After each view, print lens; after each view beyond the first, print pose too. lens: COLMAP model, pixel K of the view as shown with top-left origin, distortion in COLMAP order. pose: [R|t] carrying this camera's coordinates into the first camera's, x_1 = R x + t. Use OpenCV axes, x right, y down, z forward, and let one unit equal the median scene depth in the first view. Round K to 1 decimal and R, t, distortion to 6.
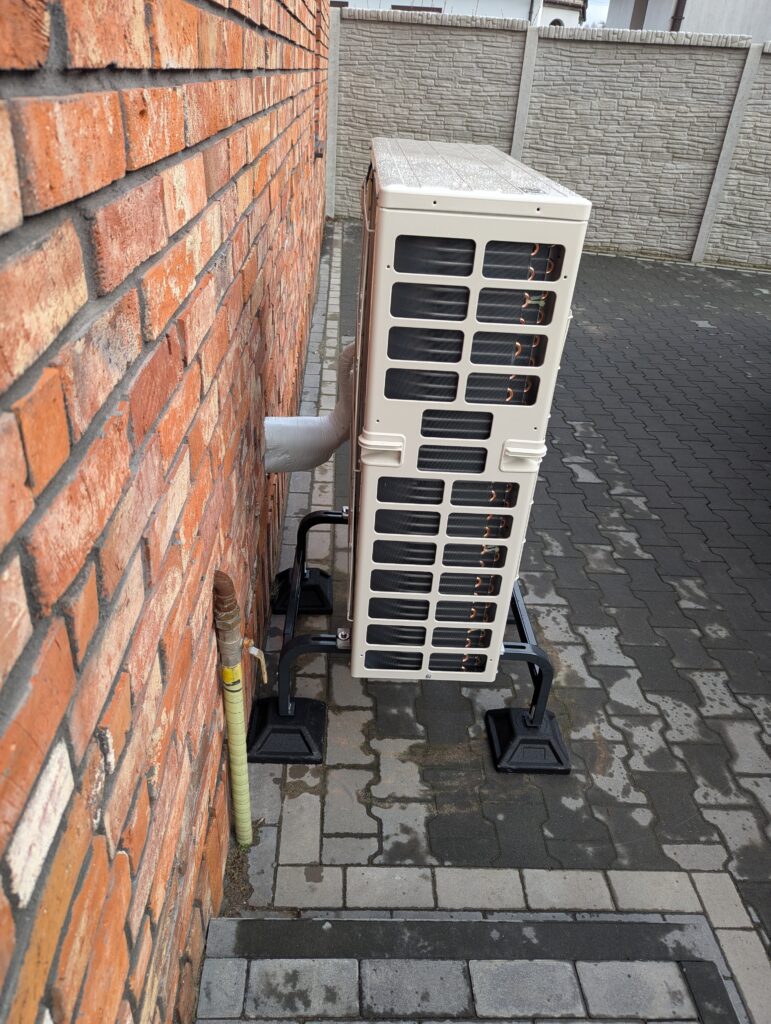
lens RADIAL K [[725.3, 0, 382.7], [0, 725.3, 507.7], [0, 0, 1]] dist [0.050664, -0.041622]
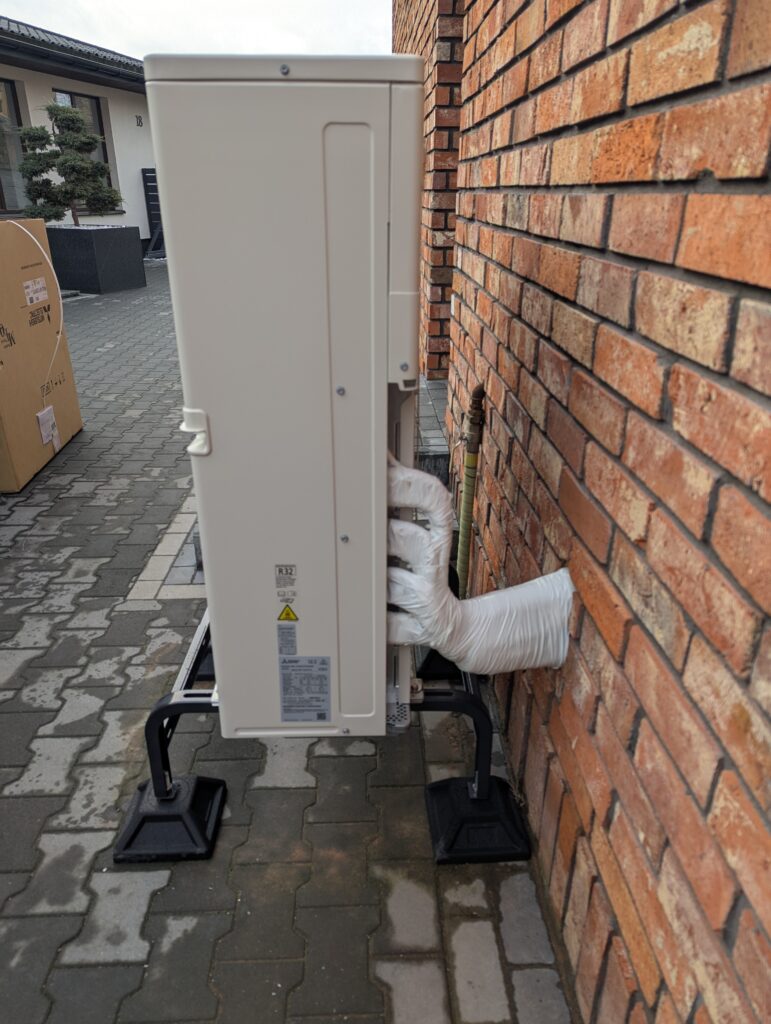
lens RADIAL K [[720.9, 0, 390.2], [0, 720.9, 513.5], [0, 0, 1]] dist [0.058533, -0.045945]
pose [[-0.997641, -0.064148, -0.024447, -0.003369], [-0.057164, 0.579088, 0.813258, -0.724898], [-0.038012, 0.812737, -0.581389, 1.529672]]
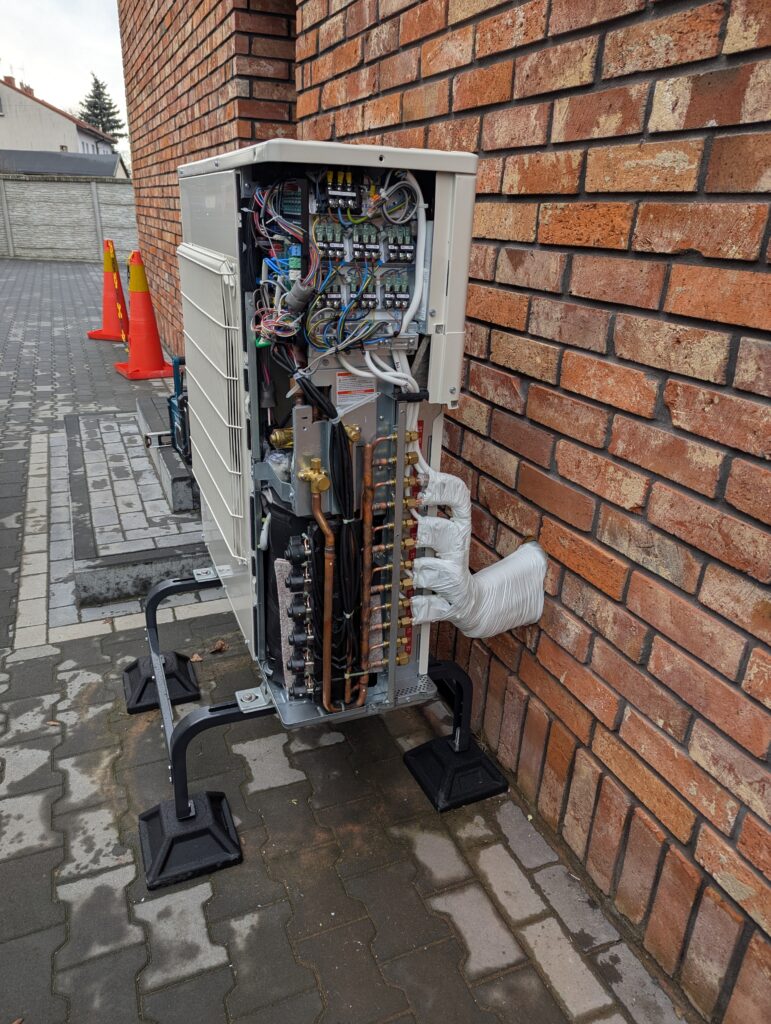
lens RADIAL K [[725.3, 0, 382.7], [0, 725.3, 507.7], [0, 0, 1]] dist [0.050664, -0.041622]
pose [[-0.932022, 0.040746, -0.360103, 0.285671], [-0.260374, 0.615859, 0.743588, -0.766447], [0.252070, 0.786802, -0.563385, 1.574844]]
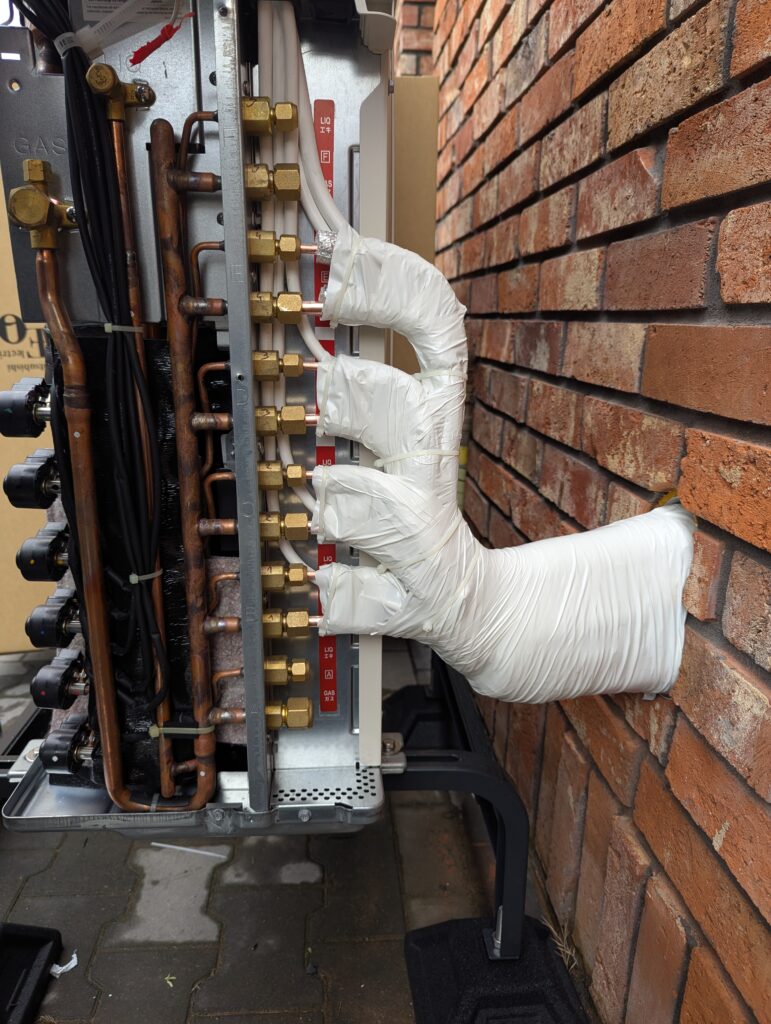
lens RADIAL K [[739.8, 0, 374.9], [0, 739.8, 512.2], [0, 0, 1]] dist [0.007947, 0.000385]
pose [[-0.996718, -0.067280, -0.045007, -0.023318], [-0.079298, 0.699963, 0.709763, -0.399902], [-0.016249, 0.711003, -0.703001, 1.440473]]
